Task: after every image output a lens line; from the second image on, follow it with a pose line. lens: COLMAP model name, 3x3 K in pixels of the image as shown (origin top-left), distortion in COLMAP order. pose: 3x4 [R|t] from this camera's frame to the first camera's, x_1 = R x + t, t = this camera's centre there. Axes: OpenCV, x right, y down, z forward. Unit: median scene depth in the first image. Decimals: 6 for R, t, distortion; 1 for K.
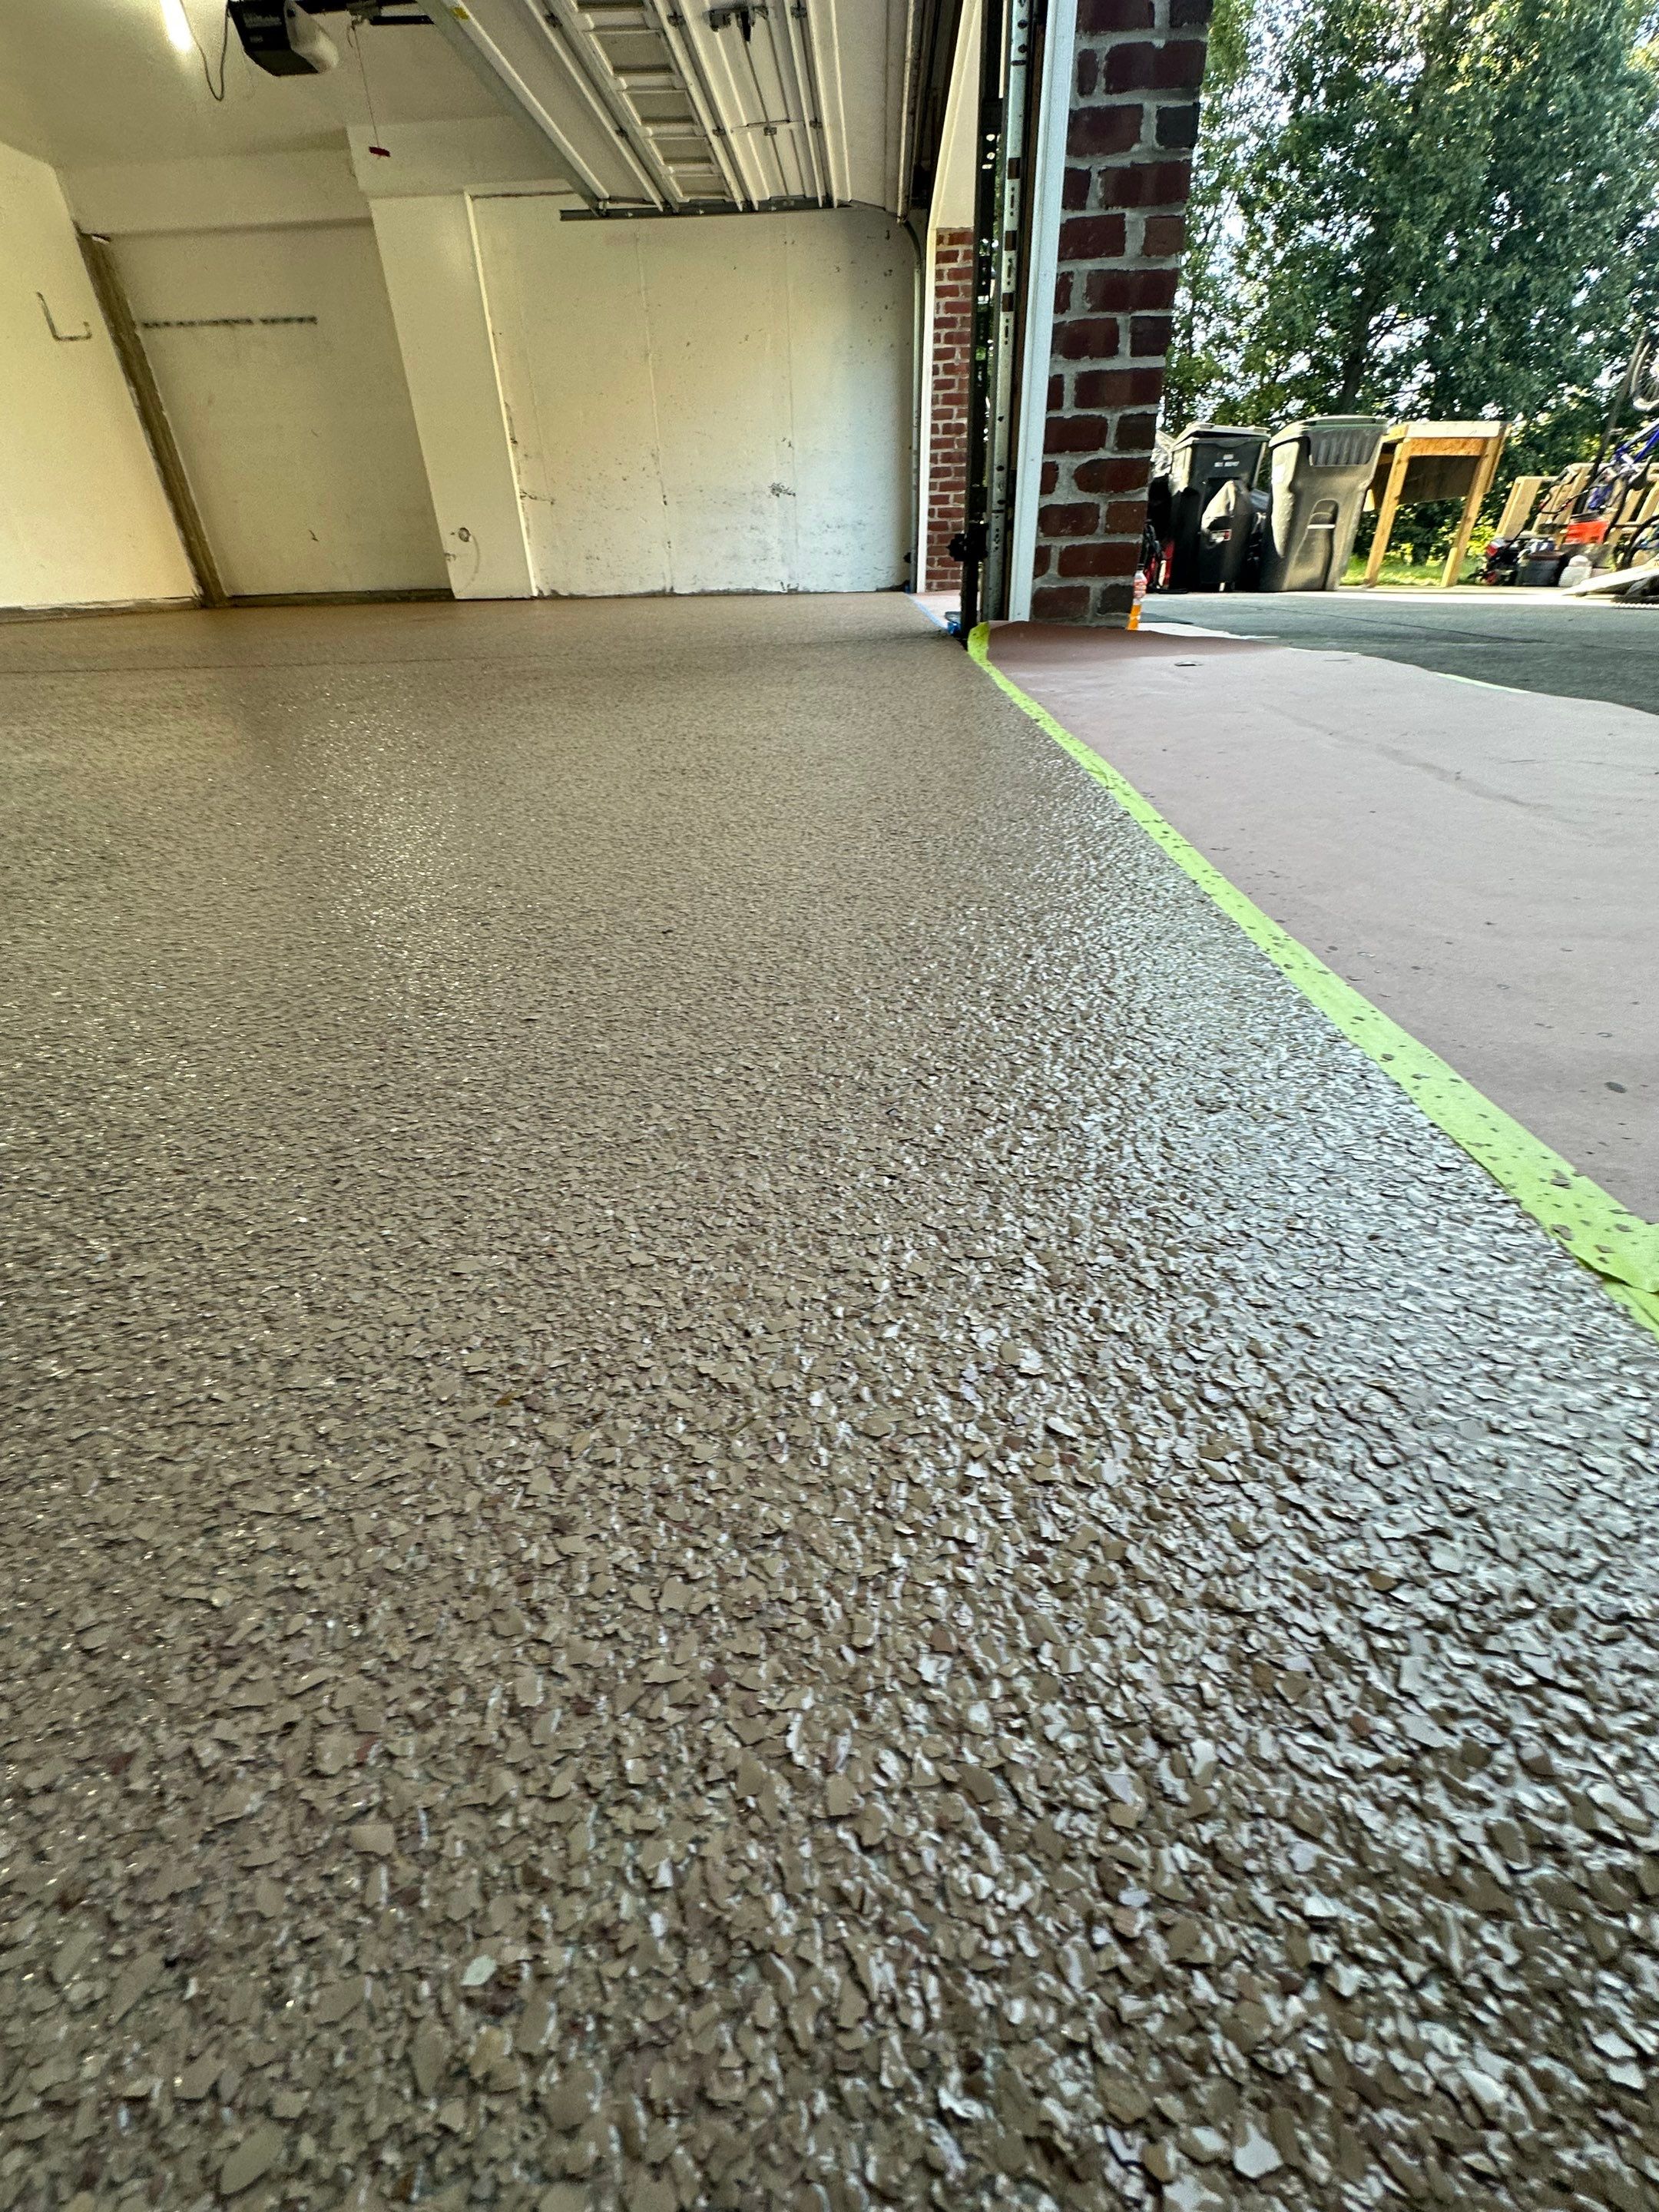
lens RADIAL K [[881.2, 0, 829.7], [0, 881.2, 1105.5], [0, 0, 1]] dist [-0.004135, 0.000289]
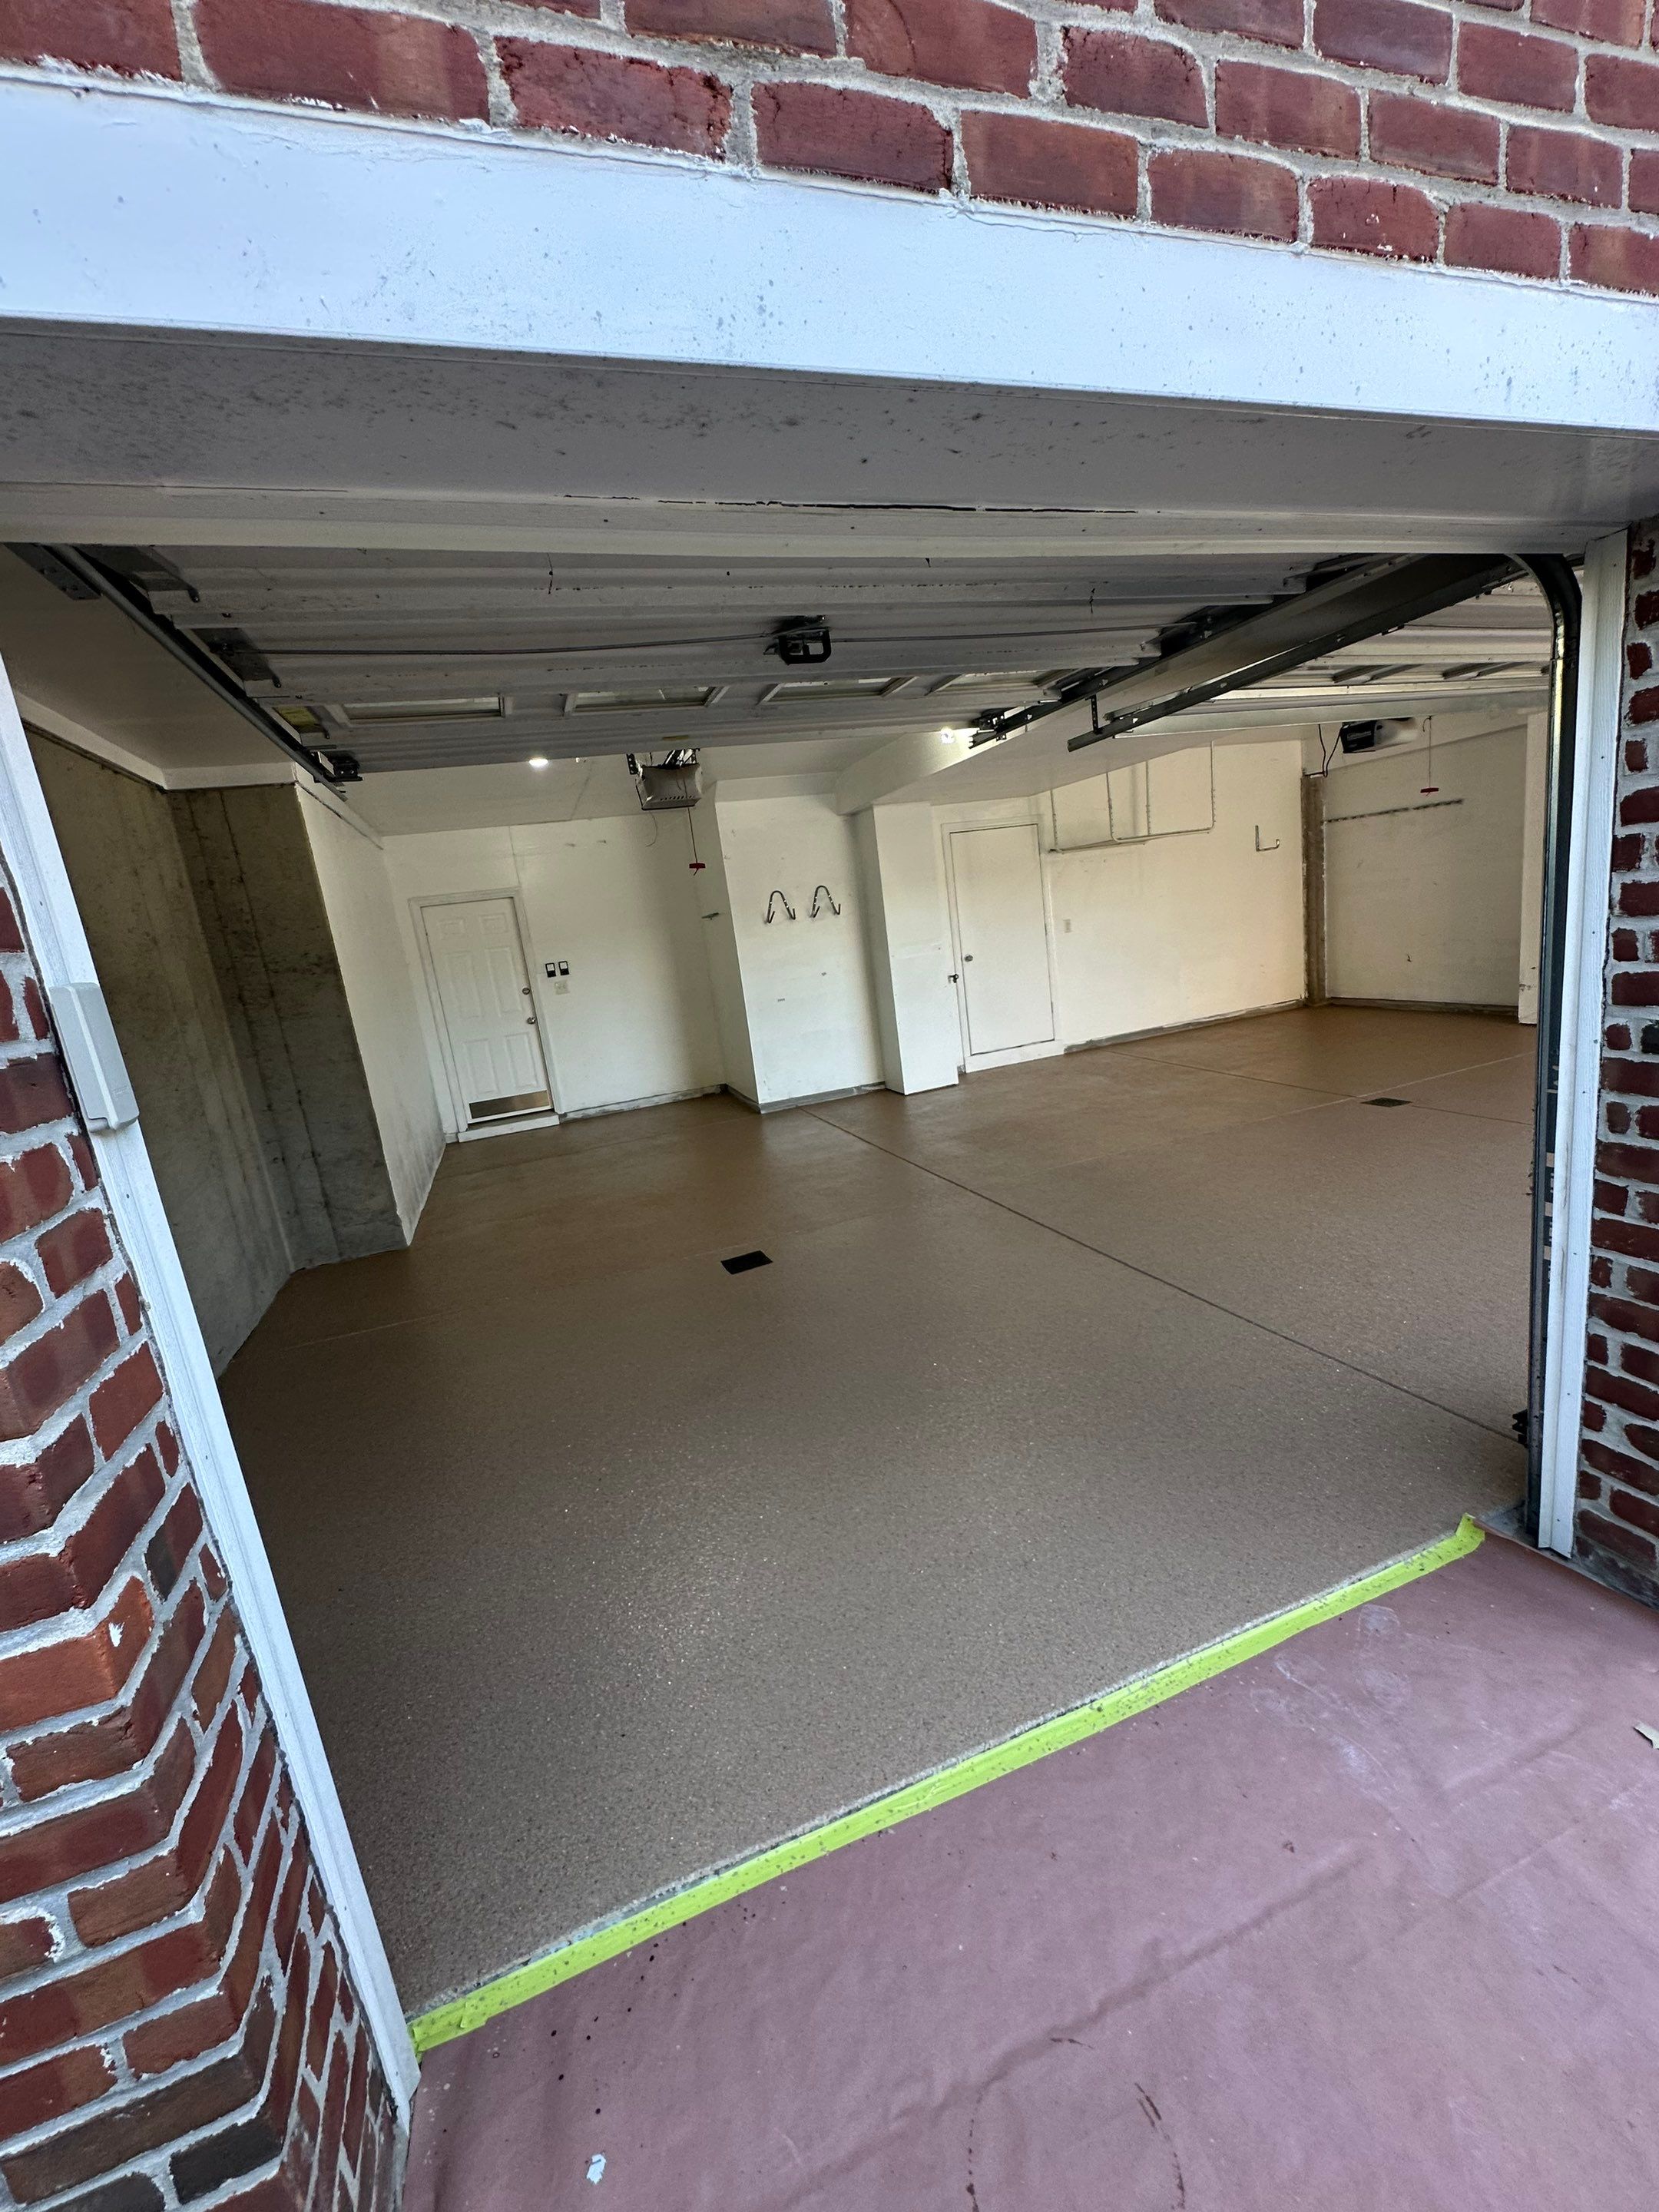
lens RADIAL K [[881.2, 0, 829.6], [0, 881.2, 1101.7], [0, 0, 1]] dist [-0.004135, 0.000289]
pose [[0.375269, 0.169680, -0.911253, 0.235403], [-0.383786, 0.923318, 0.013877, -0.236430], [0.843731, 0.344519, 0.411613, -0.046309]]
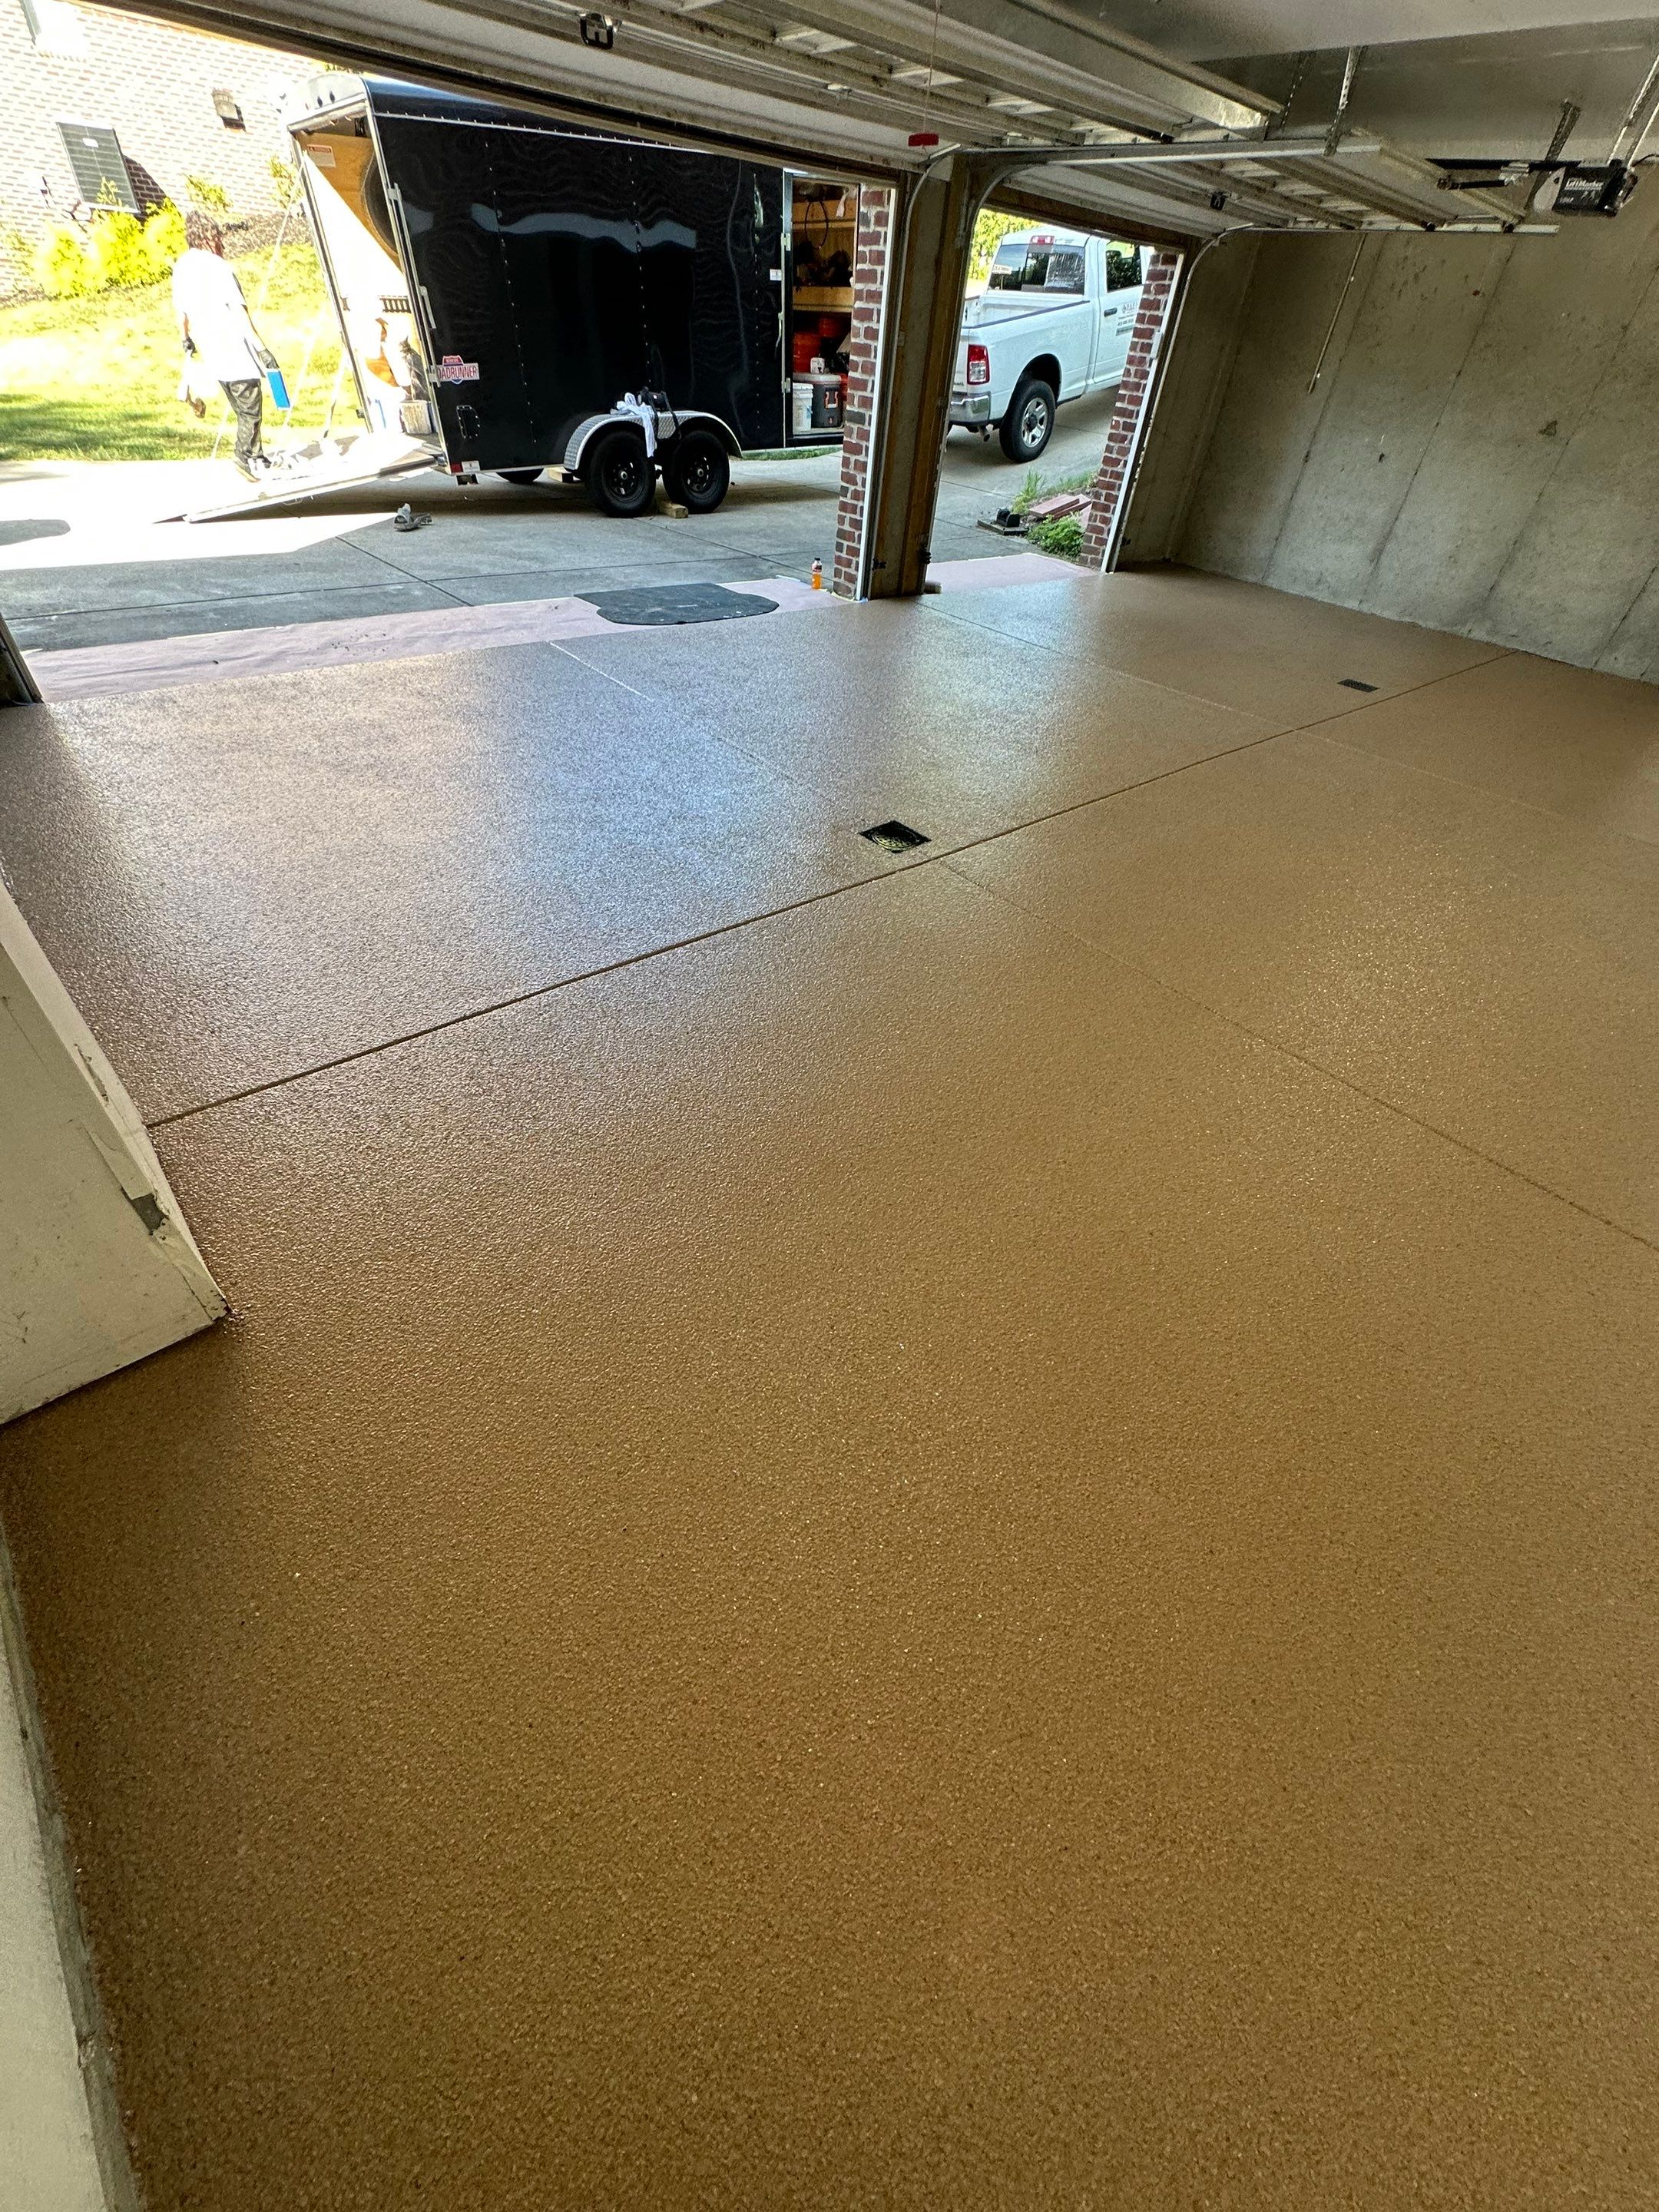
lens RADIAL K [[881.2, 0, 827.2], [0, 881.2, 1106.4], [0, 0, 1]] dist [-0.004135, 0.000289]
pose [[-0.688467, -0.505968, 0.519624, -0.707546], [0.323349, 0.427181, 0.844370, -0.842824], [-0.649198, 0.749342, -0.130496, 1.023599]]
